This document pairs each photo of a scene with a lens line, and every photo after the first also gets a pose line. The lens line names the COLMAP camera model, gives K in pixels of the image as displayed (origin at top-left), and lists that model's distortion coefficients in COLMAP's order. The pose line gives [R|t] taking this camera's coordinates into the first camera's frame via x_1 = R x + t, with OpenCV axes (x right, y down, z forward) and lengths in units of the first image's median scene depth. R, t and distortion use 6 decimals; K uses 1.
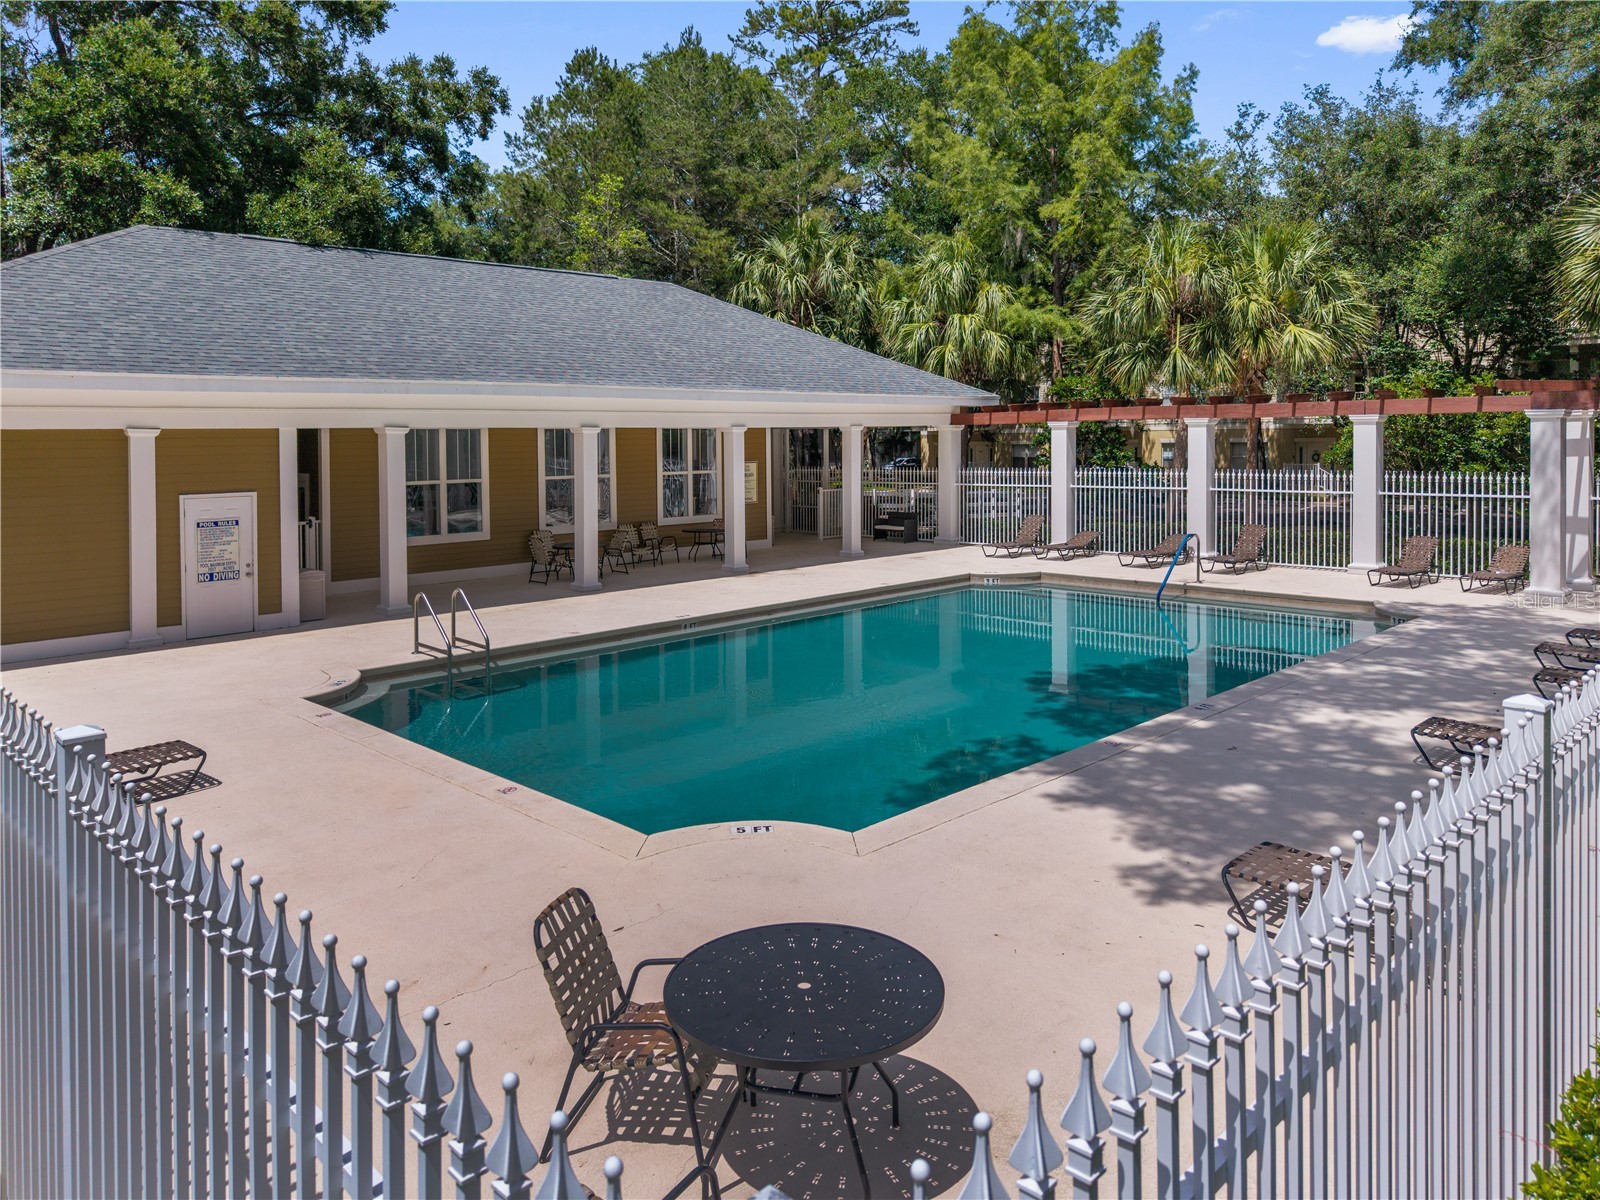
lens RADIAL K [[1124.1, 0, 845.2], [0, 1124.1, 449.1], [0, 0, 1]] dist [0.007139, -0.004545]
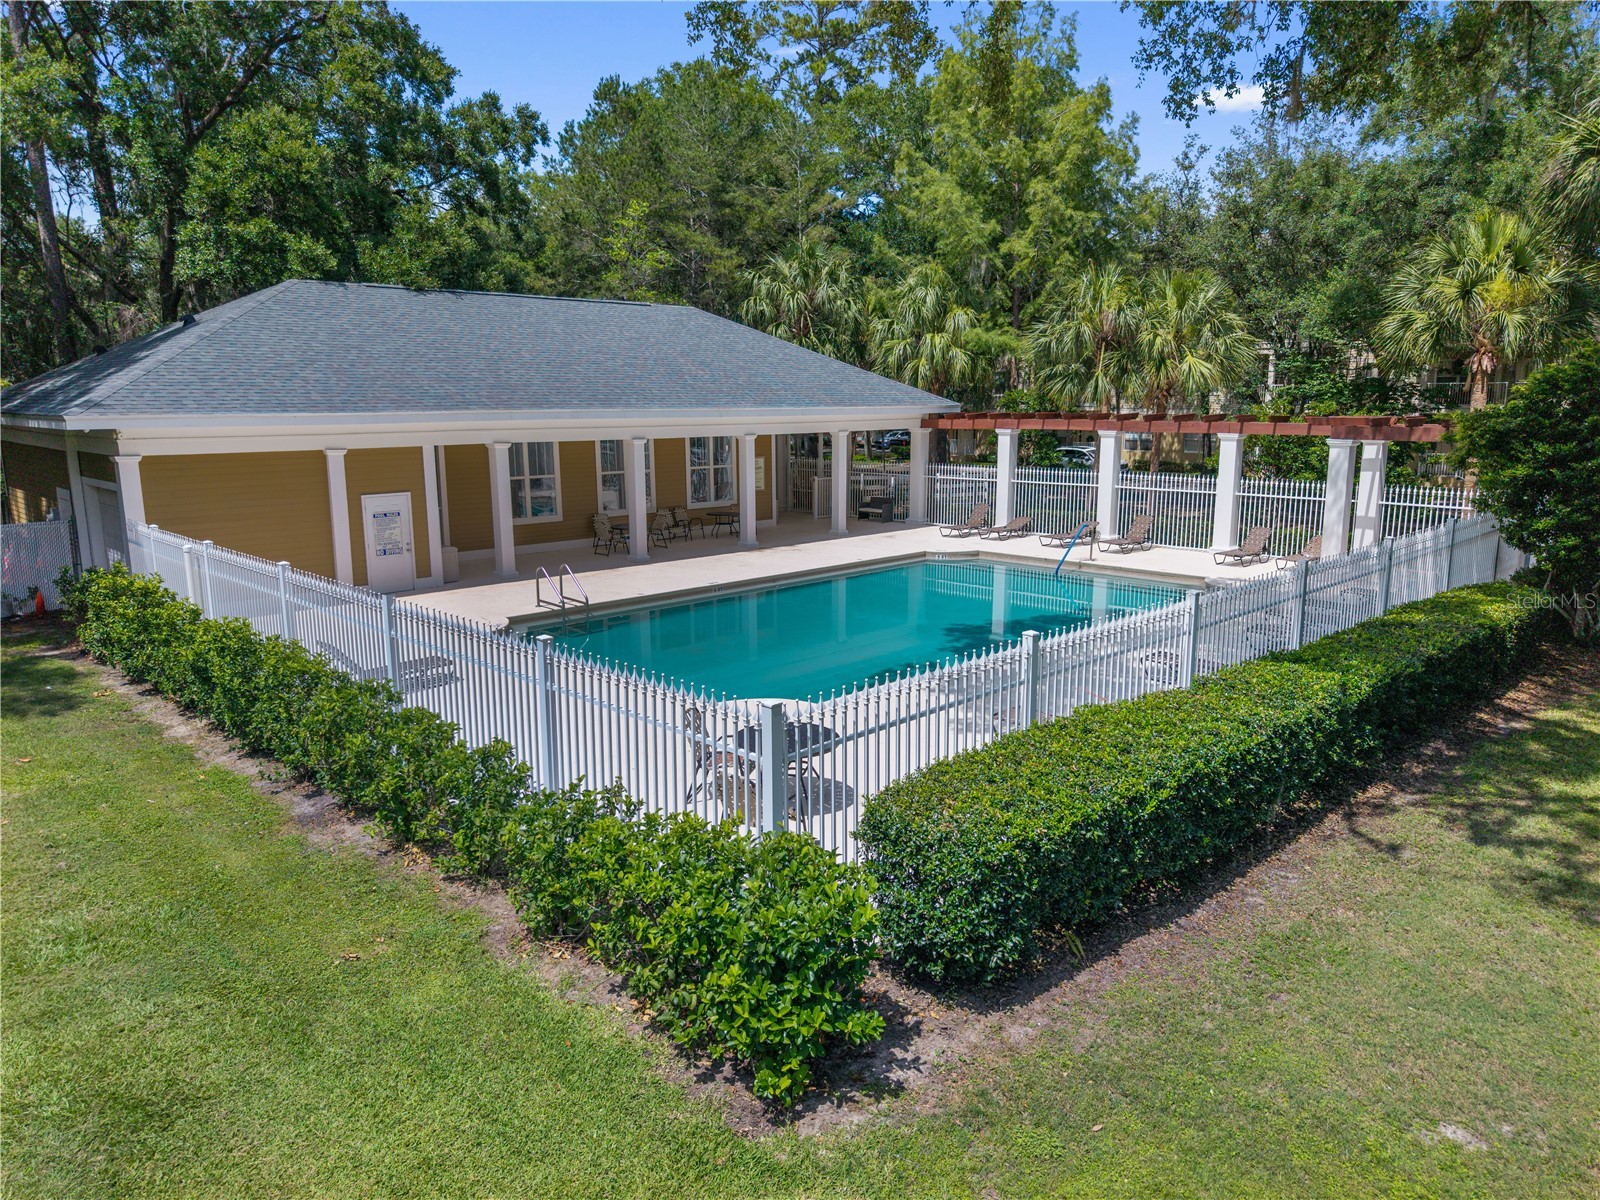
lens RADIAL K [[1109.0, 0, 797.9], [0, 1109.0, 604.0], [0, 0, 1]] dist [0.007231, 0.000393]
pose [[0.998910, 0.009962, -0.045610, 0.017040], [-0.001747, 0.984261, 0.176713, -0.047826], [0.046653, -0.176440, 0.983205, -0.248072]]
